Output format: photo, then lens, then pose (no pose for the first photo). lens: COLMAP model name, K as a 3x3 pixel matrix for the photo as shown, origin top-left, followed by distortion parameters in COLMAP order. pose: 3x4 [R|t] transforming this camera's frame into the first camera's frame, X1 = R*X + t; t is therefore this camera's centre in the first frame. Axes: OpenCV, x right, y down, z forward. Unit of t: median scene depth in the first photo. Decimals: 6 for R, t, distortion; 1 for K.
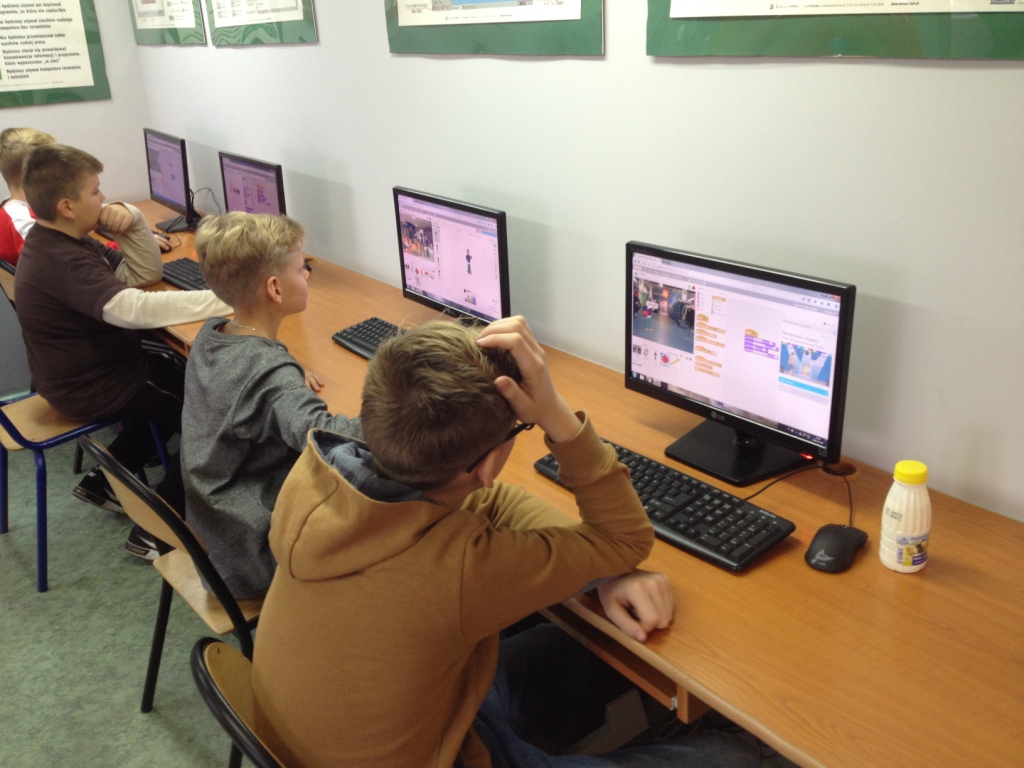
lens RADIAL K [[956.0, 0, 512.0], [0, 956.0, 384.0], [0, 0, 1]] dist [0.141046, -0.278587]
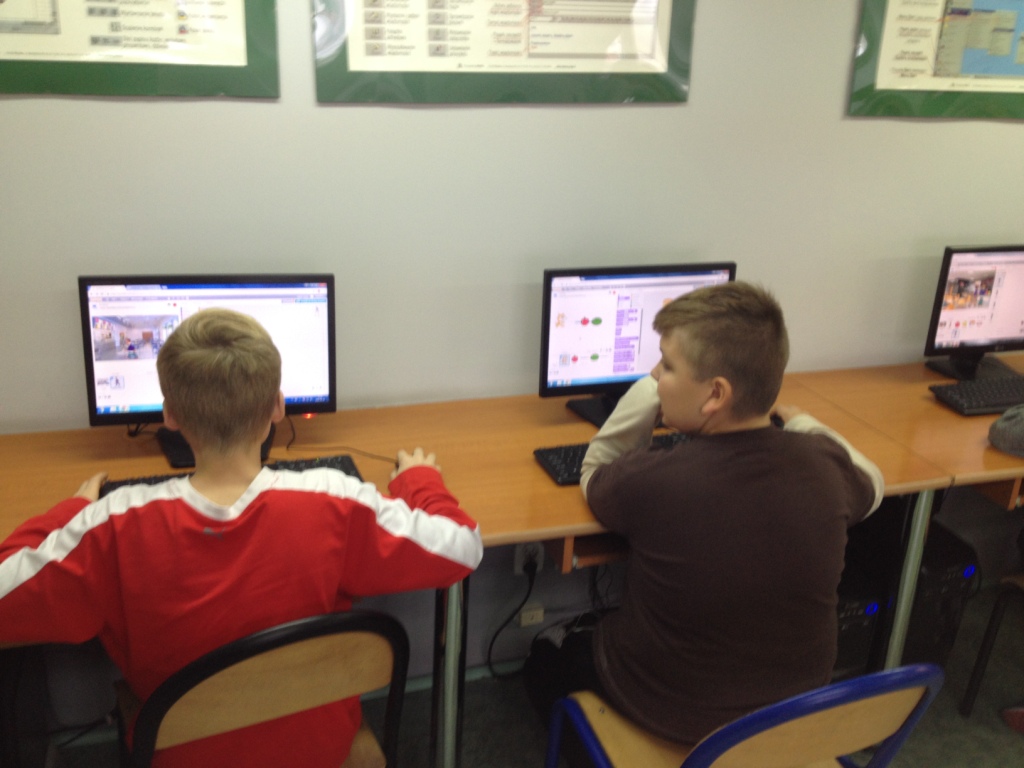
lens RADIAL K [[956.0, 0, 512.0], [0, 956.0, 384.0], [0, 0, 1]] dist [0.141046, -0.278587]
pose [[0.306640, -0.260220, 0.915564, -1.719905], [0.293209, 0.940951, 0.169234, -0.529290], [-0.905539, 0.216558, 0.364832, 1.515761]]
